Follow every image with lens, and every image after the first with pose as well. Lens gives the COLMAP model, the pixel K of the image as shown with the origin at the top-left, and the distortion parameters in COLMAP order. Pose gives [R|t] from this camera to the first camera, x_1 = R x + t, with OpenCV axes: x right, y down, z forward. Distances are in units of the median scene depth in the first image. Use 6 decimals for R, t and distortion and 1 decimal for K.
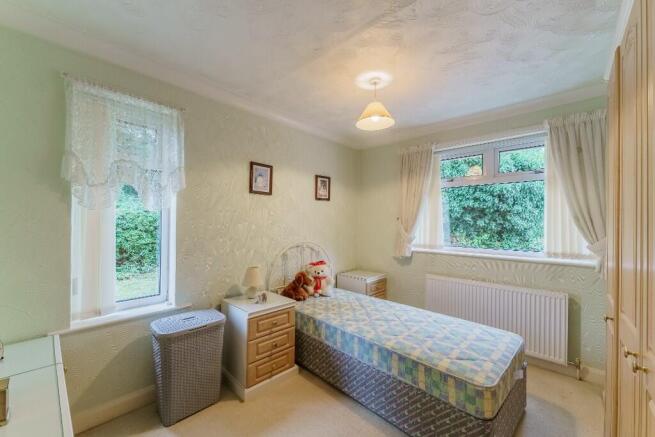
lens RADIAL K [[267.5, 0, 326.5], [0, 267.5, 222.2], [0, 0, 1]] dist [0.002402, 0.000148]
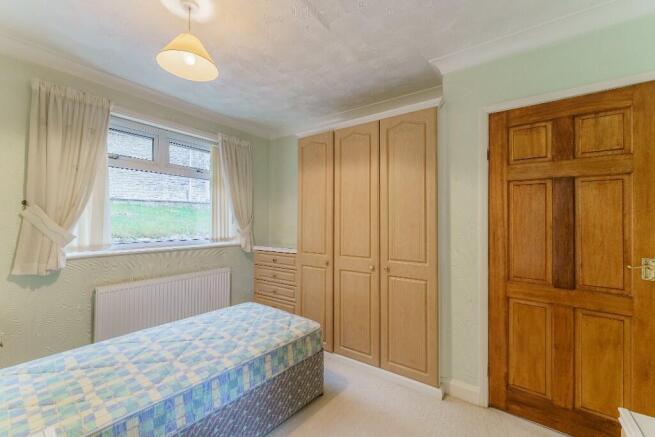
lens RADIAL K [[267.5, 0, 324.3], [0, 267.5, 217.0], [0, 0, 1]] dist [0.002402, 0.000148]
pose [[-0.124627, 0.005337, 0.992189, -0.520897], [-0.010515, 0.999922, -0.006700, 0.016748], [-0.992148, -0.011267, -0.124562, 0.707527]]
